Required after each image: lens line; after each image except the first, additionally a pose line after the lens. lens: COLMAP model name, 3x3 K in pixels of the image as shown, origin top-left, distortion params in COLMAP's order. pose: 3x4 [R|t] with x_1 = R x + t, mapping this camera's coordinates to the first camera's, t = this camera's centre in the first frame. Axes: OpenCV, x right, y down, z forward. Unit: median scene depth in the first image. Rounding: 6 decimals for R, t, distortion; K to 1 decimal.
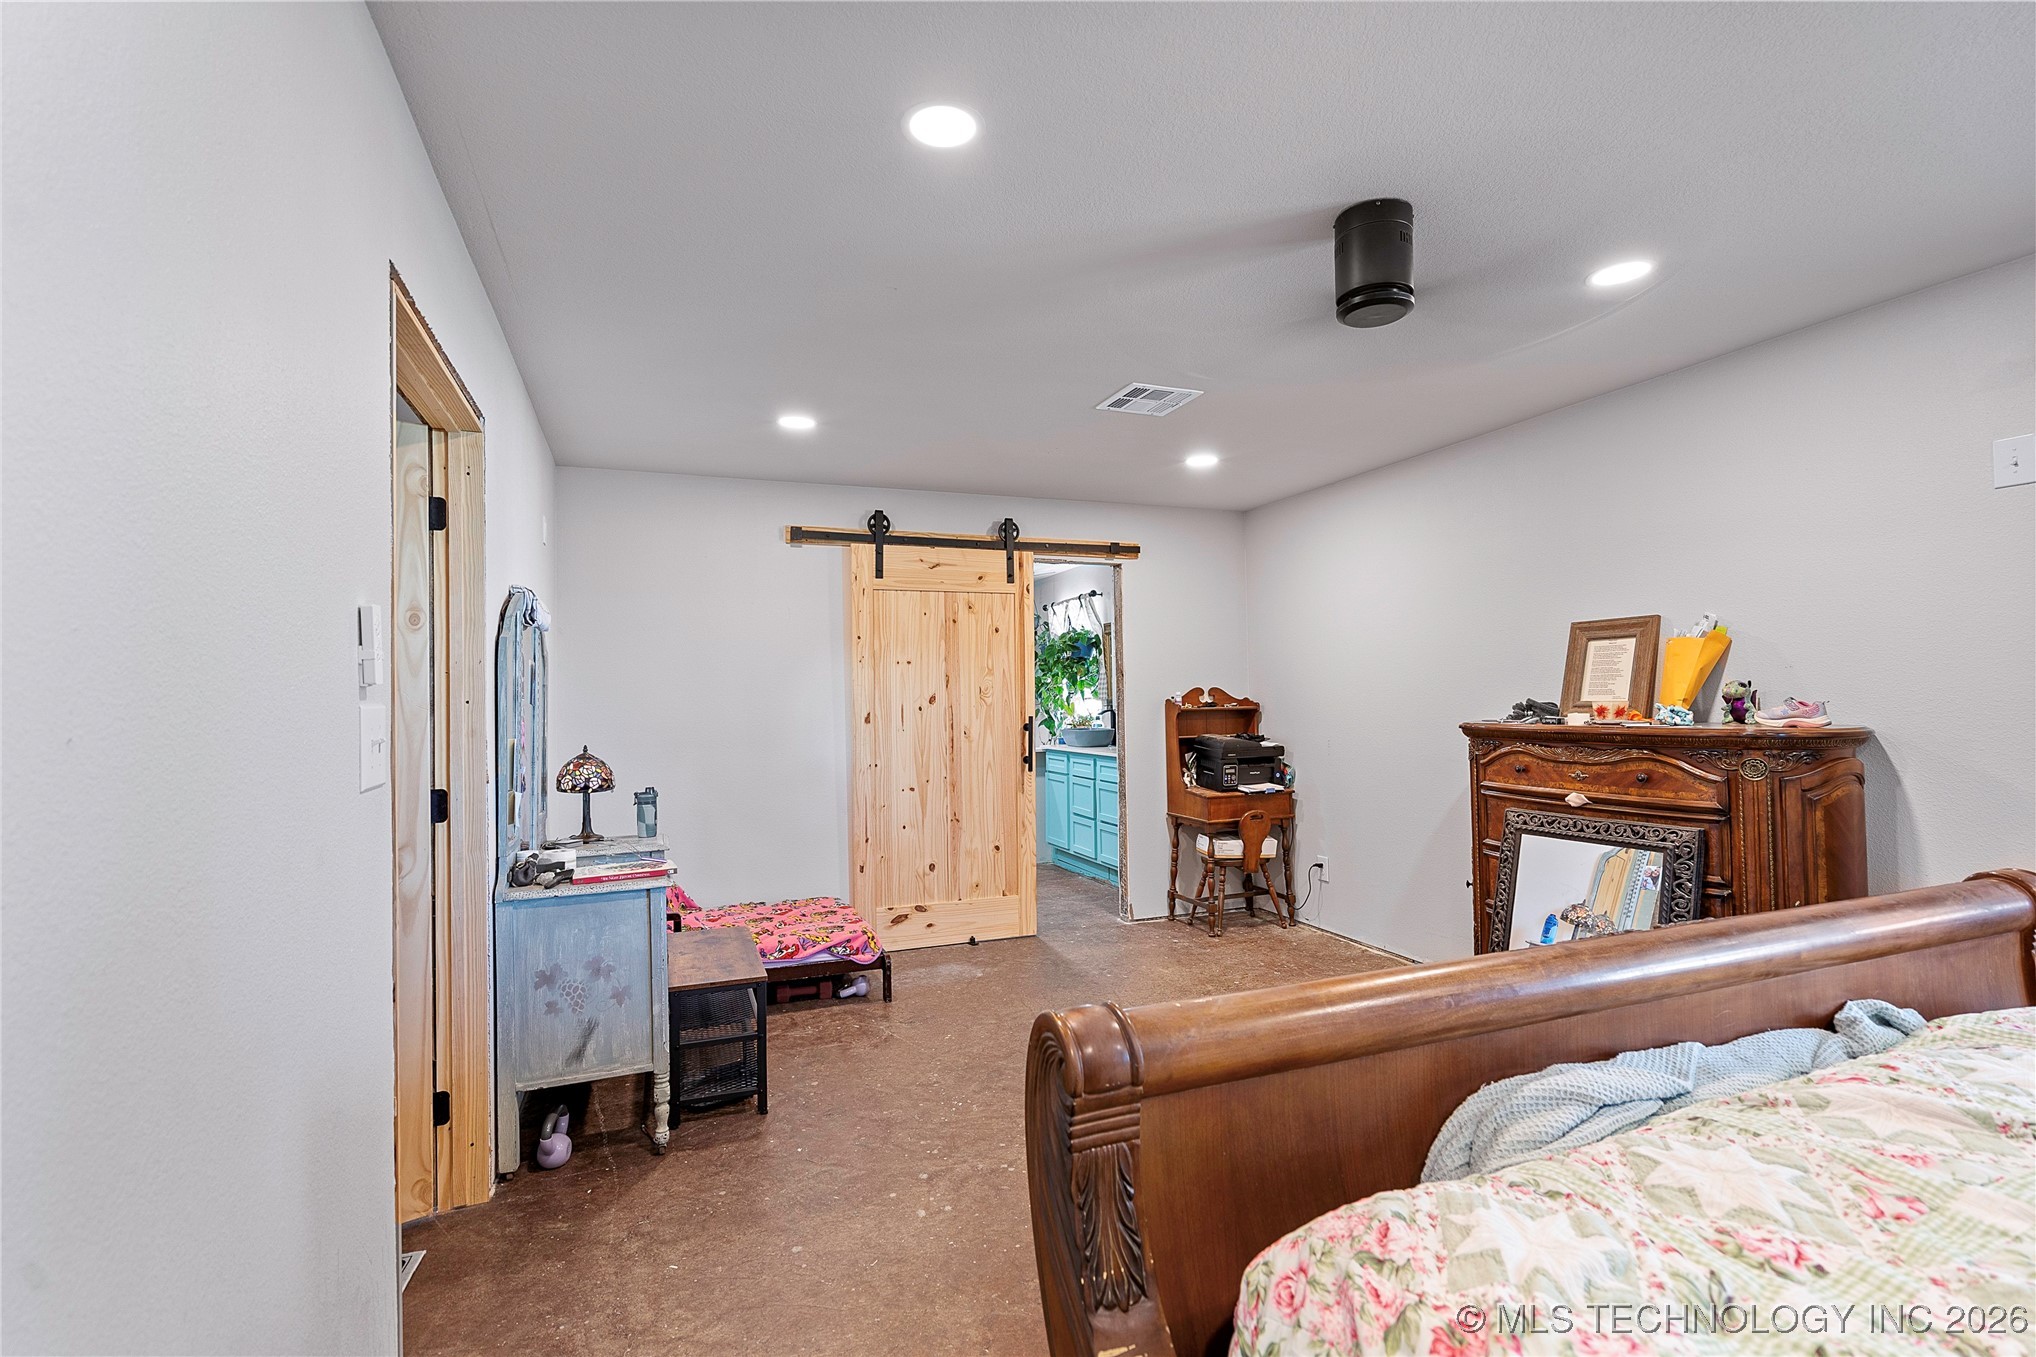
lens RADIAL K [[961.8, 0, 1028.8], [0, 961.8, 712.7], [0, 0, 1]] dist [0.000157, 0.000921]
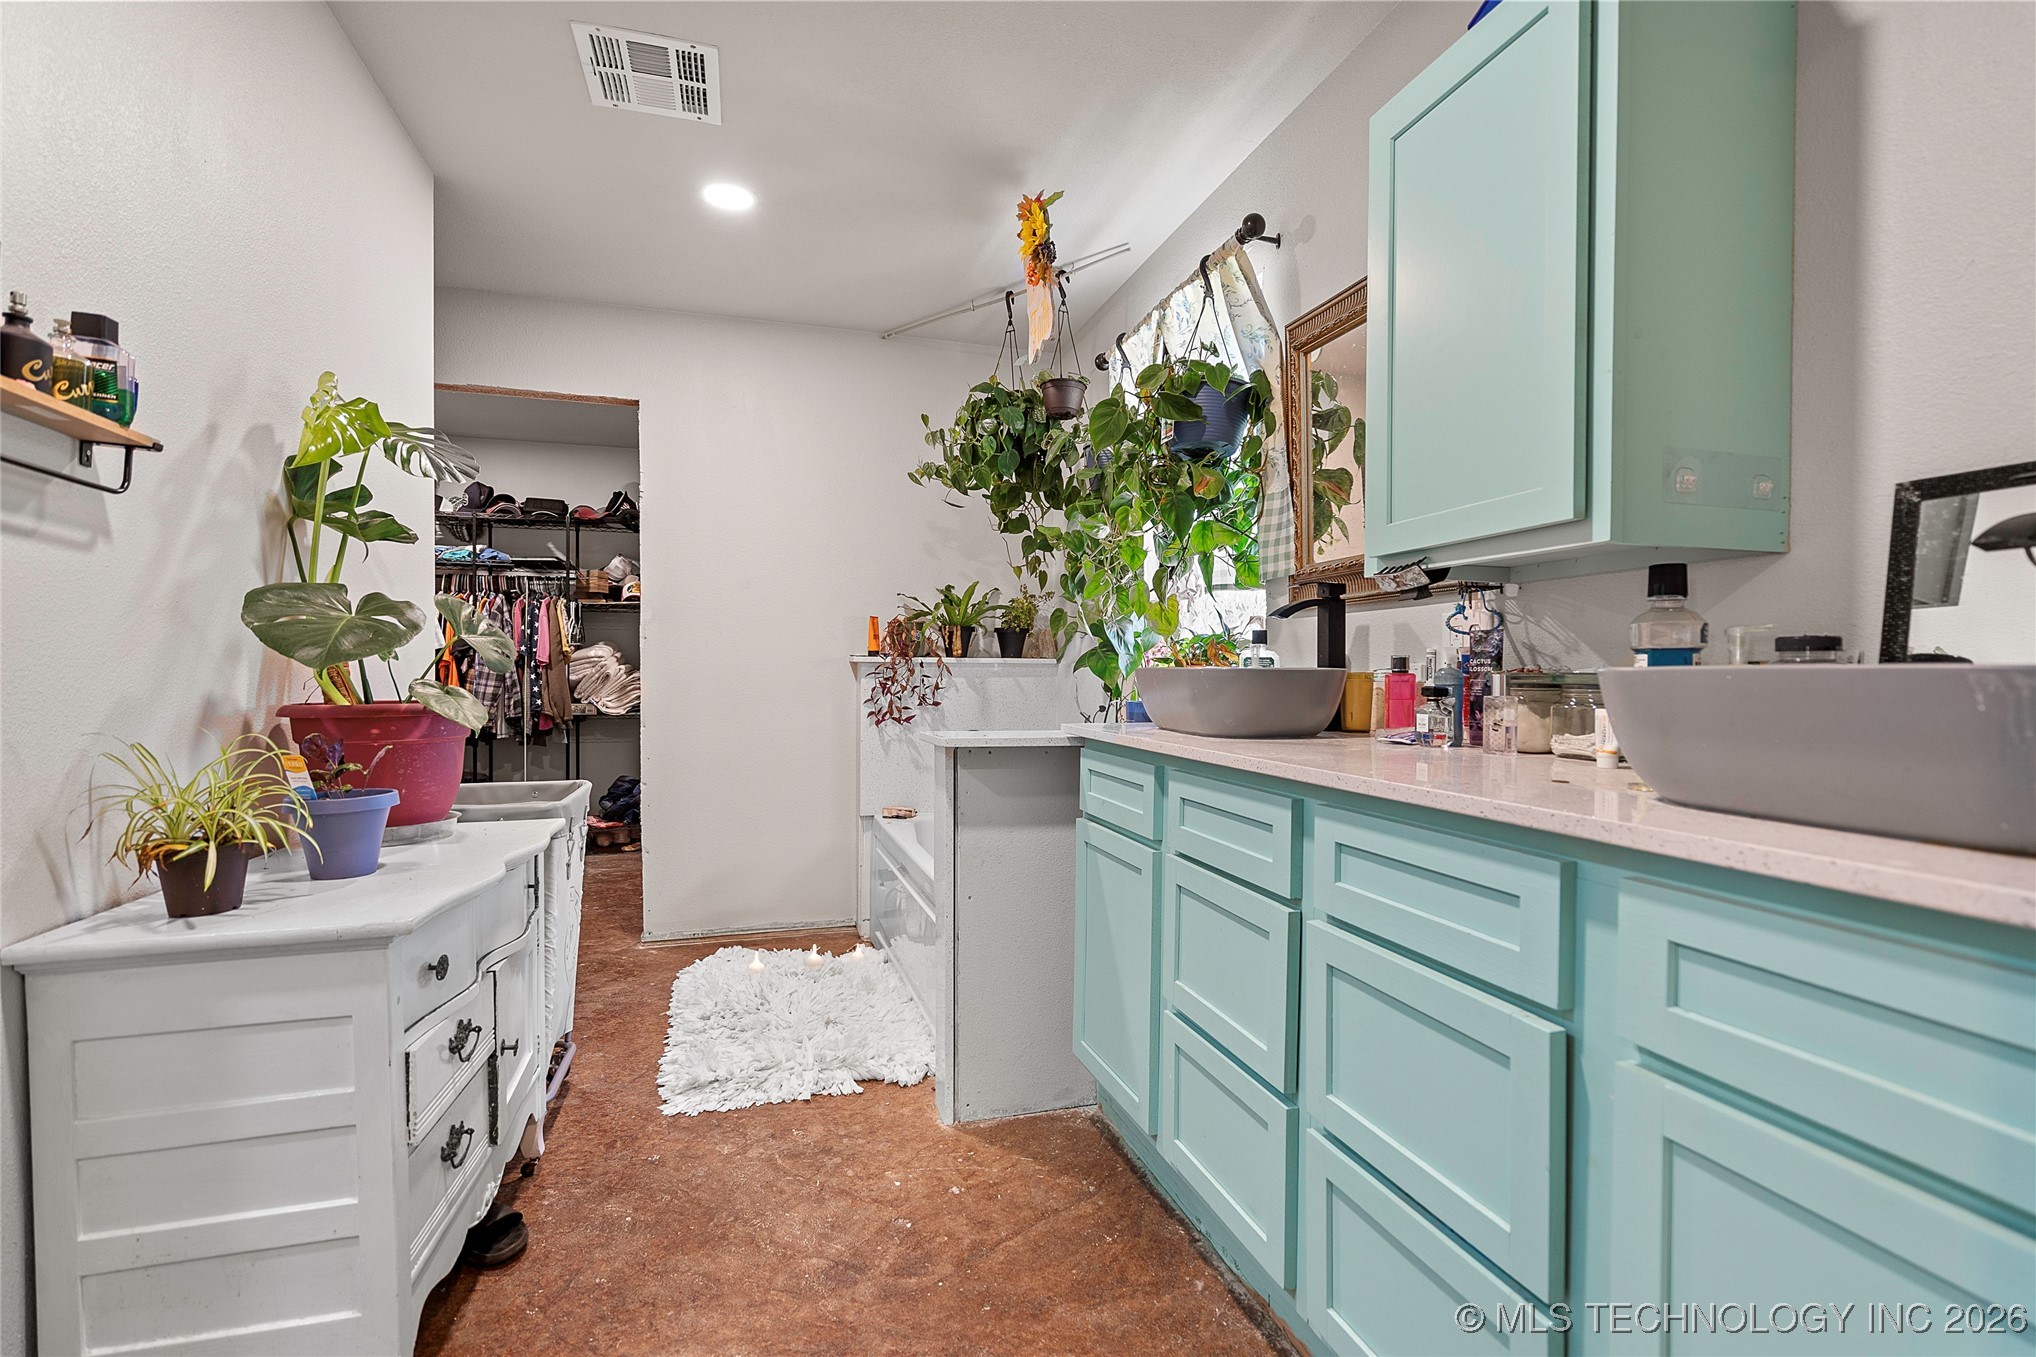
lens RADIAL K [[961.8, 0, 1028.8], [0, 961.8, 712.7], [0, 0, 1]] dist [0.000157, 0.000921]
pose [[0.996469, 0.021583, -0.081135, 0.024383], [-0.019220, 0.999371, 0.029796, 0.020843], [0.081727, -0.028131, 0.996258, 0.683921]]
